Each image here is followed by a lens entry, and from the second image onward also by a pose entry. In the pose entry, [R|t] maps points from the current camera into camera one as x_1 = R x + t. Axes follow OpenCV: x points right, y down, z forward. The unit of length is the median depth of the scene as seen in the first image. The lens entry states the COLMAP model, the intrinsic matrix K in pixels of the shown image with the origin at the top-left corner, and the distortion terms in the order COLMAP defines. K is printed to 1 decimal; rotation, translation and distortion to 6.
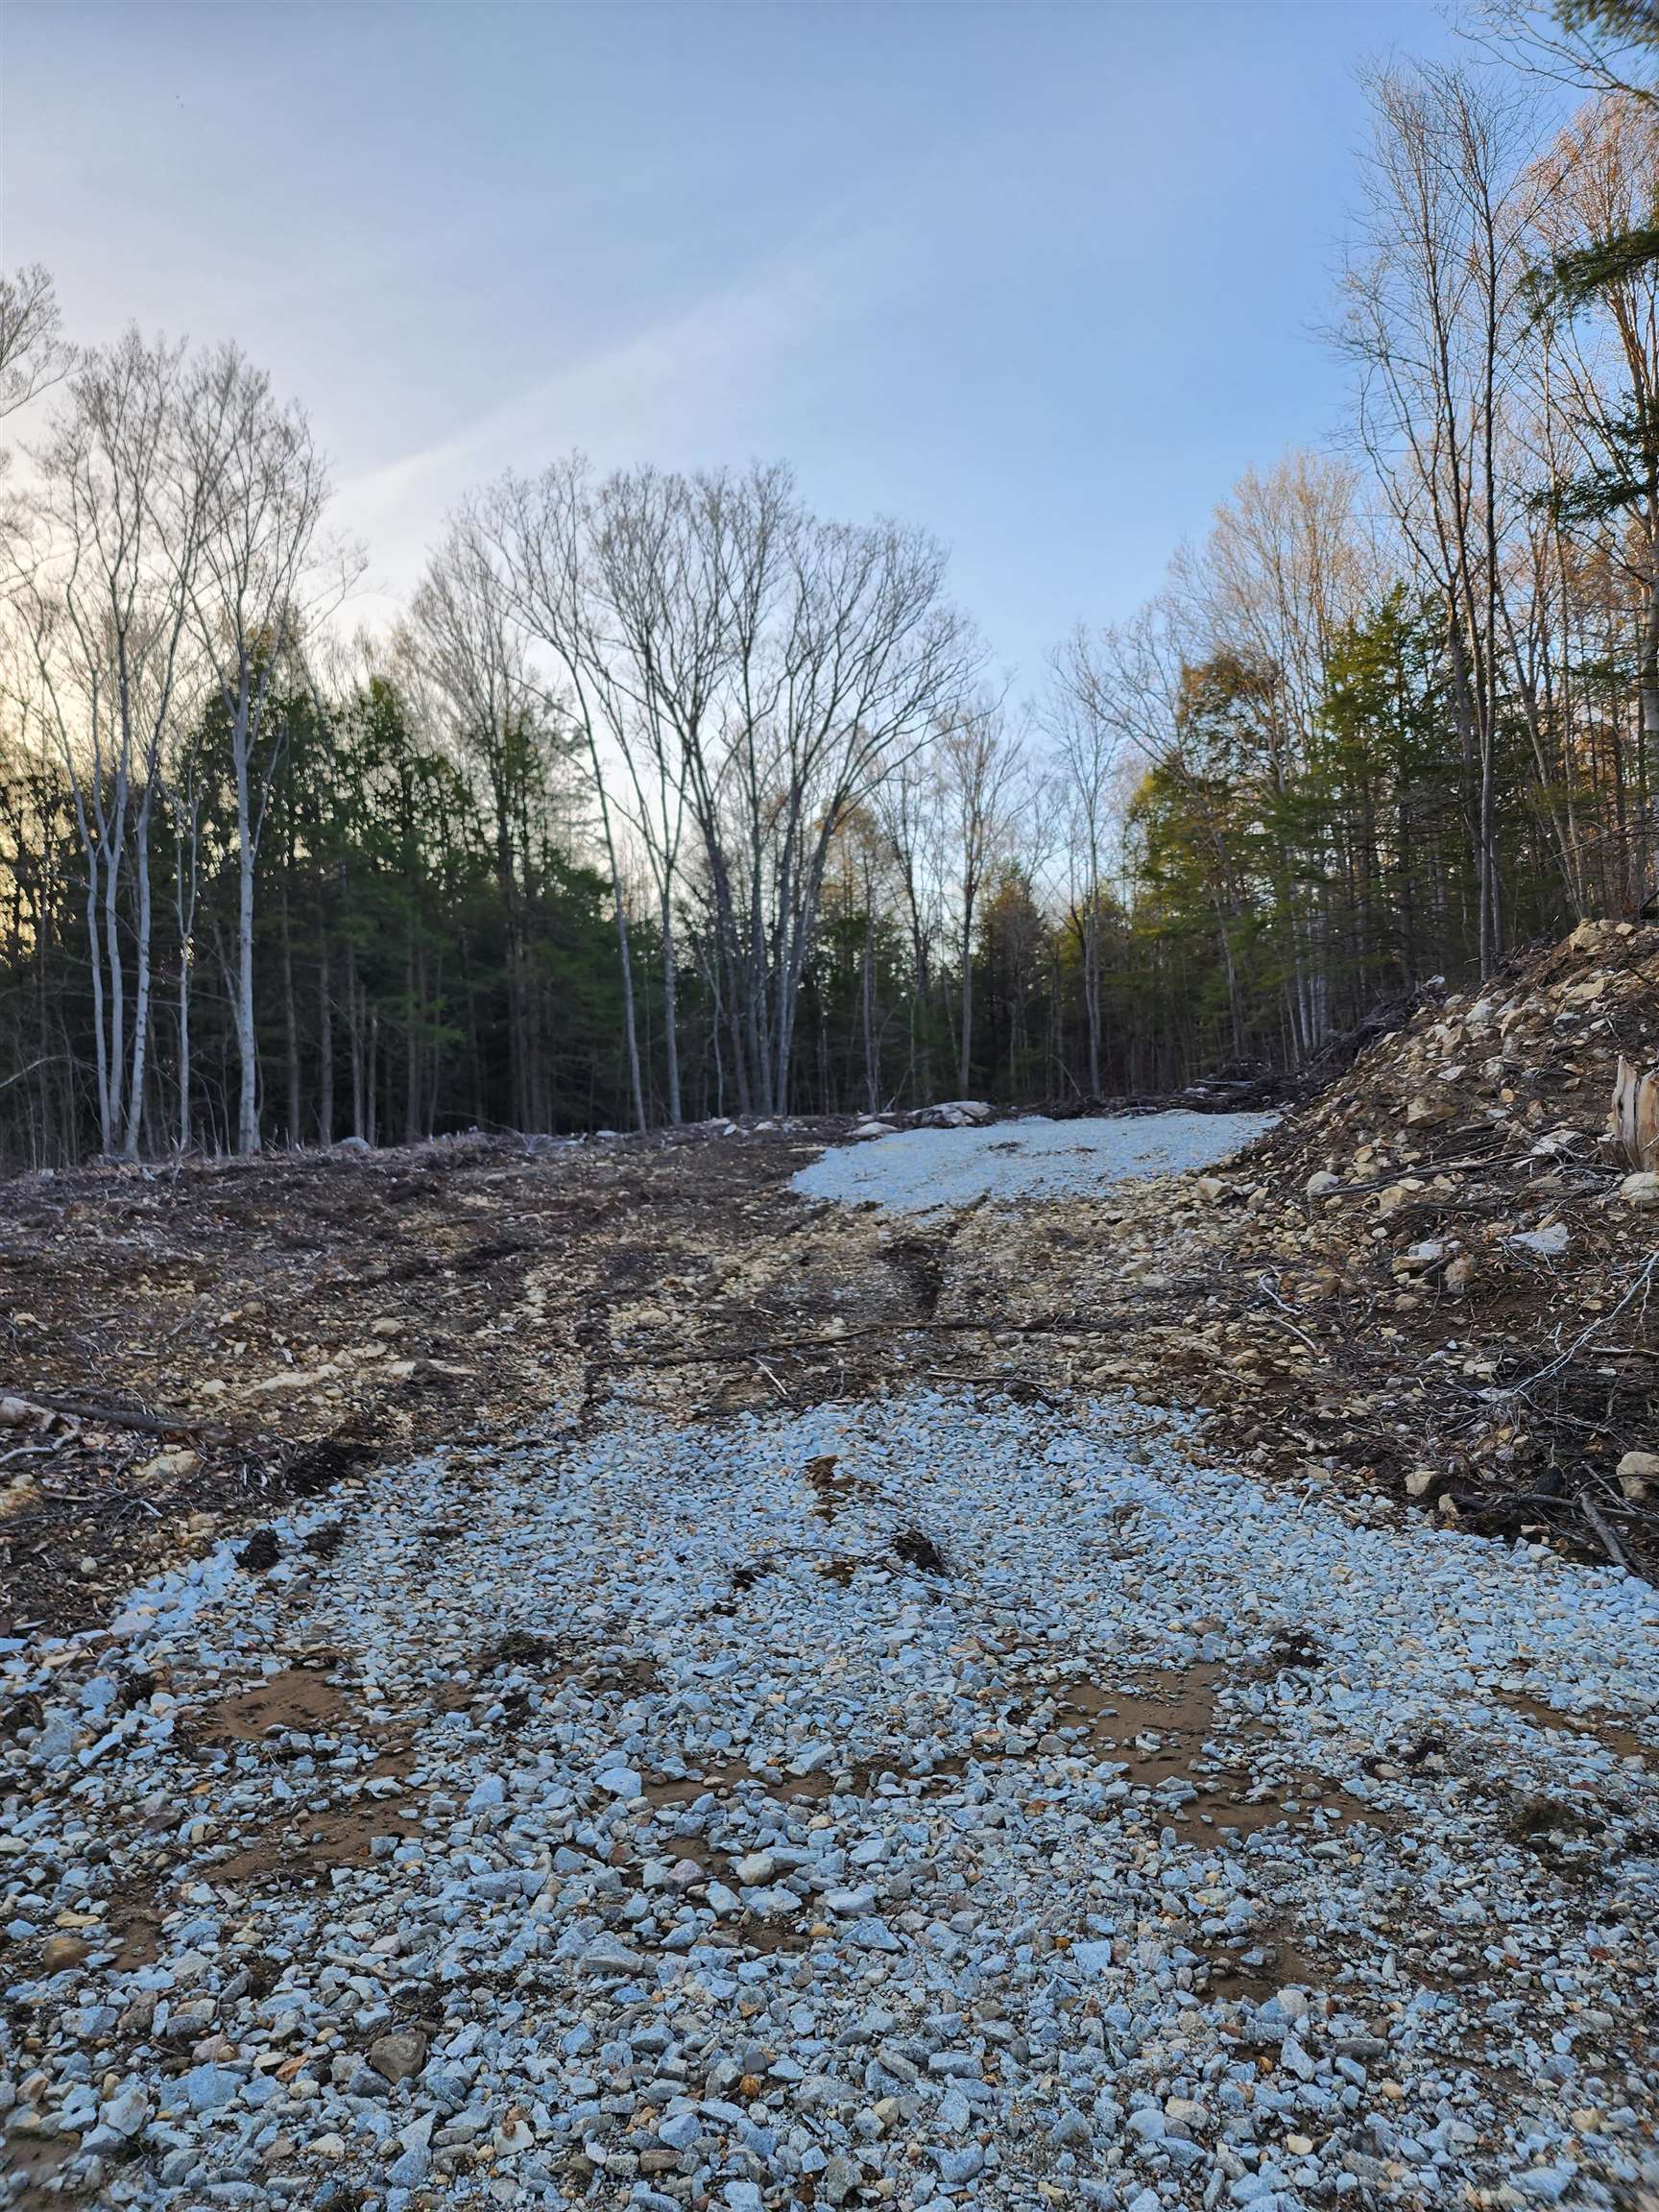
lens RADIAL K [[1481.0, 0, 831.5], [0, 1481.0, 1105.2], [0, 0, 1]] dist [-0.000323, 0.000197]
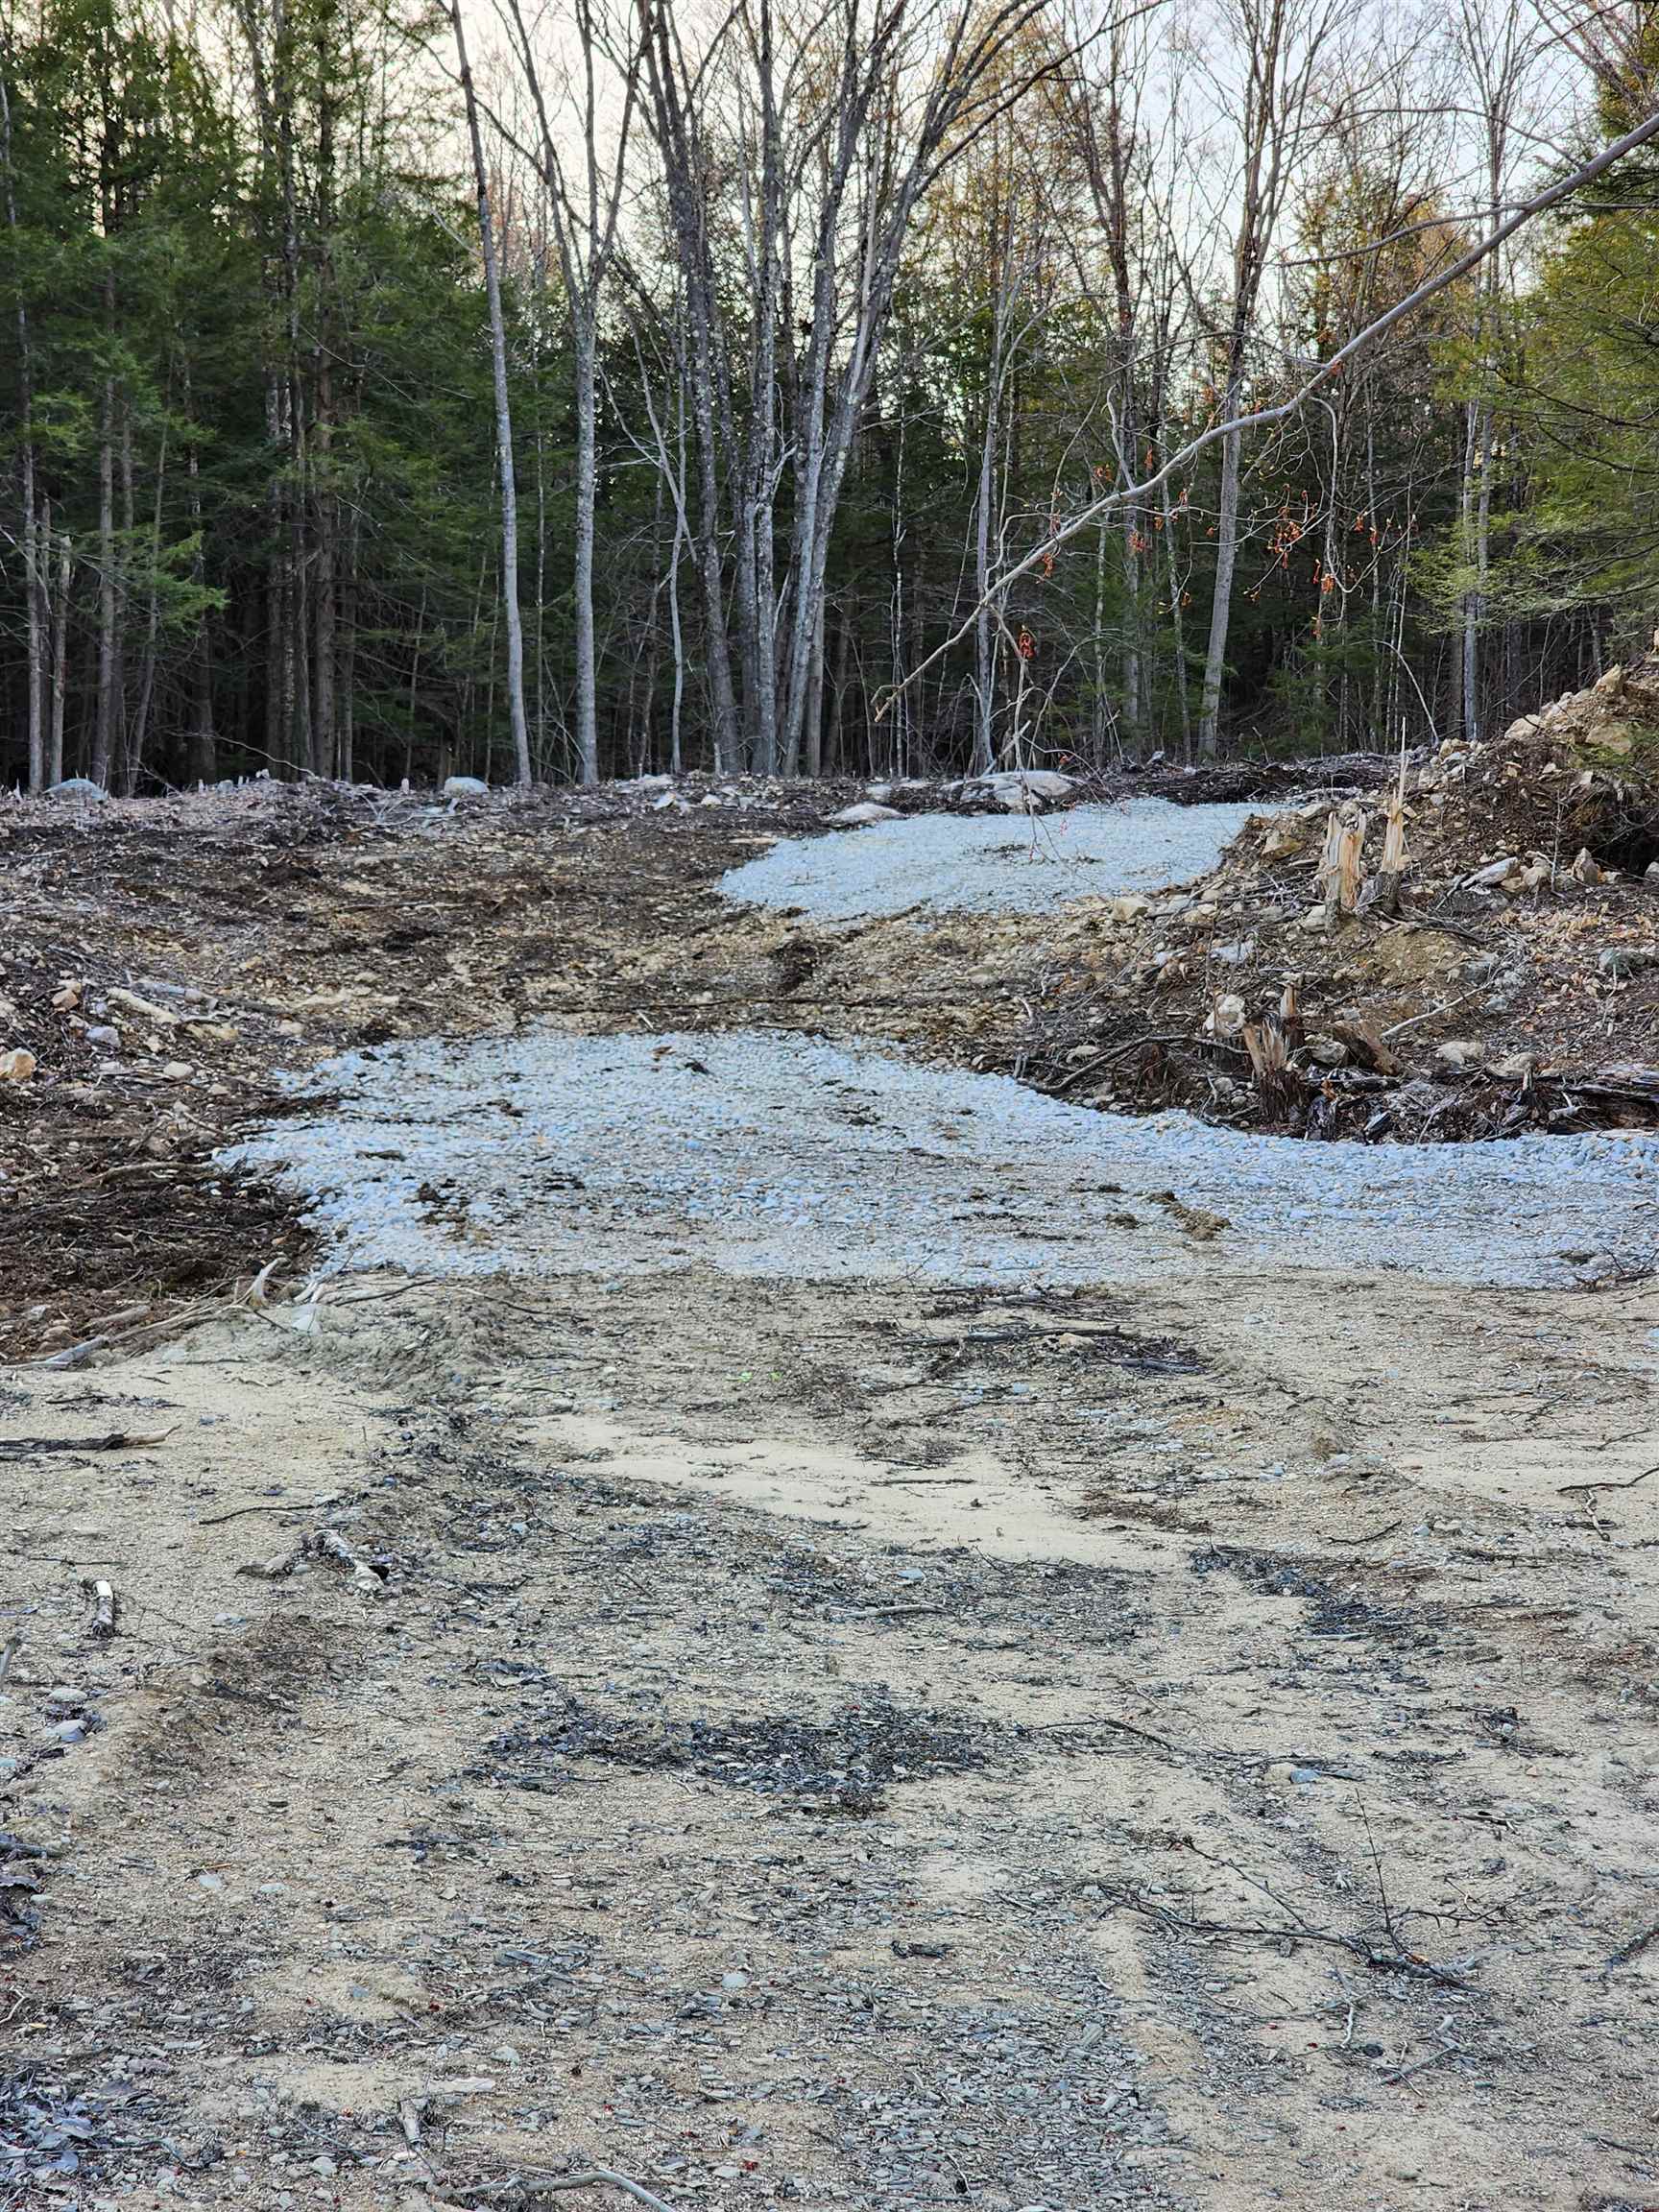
lens RADIAL K [[4445.3, 0, 828.6], [0, 4445.3, 1109.3], [0, 0, 1]] dist [-0.522559, 0.000000]
pose [[0.997779, 0.048244, -0.045921, 0.170581], [-0.043309, 0.993740, 0.102983, -0.089270], [0.050601, -0.100766, 0.993623, -1.642662]]
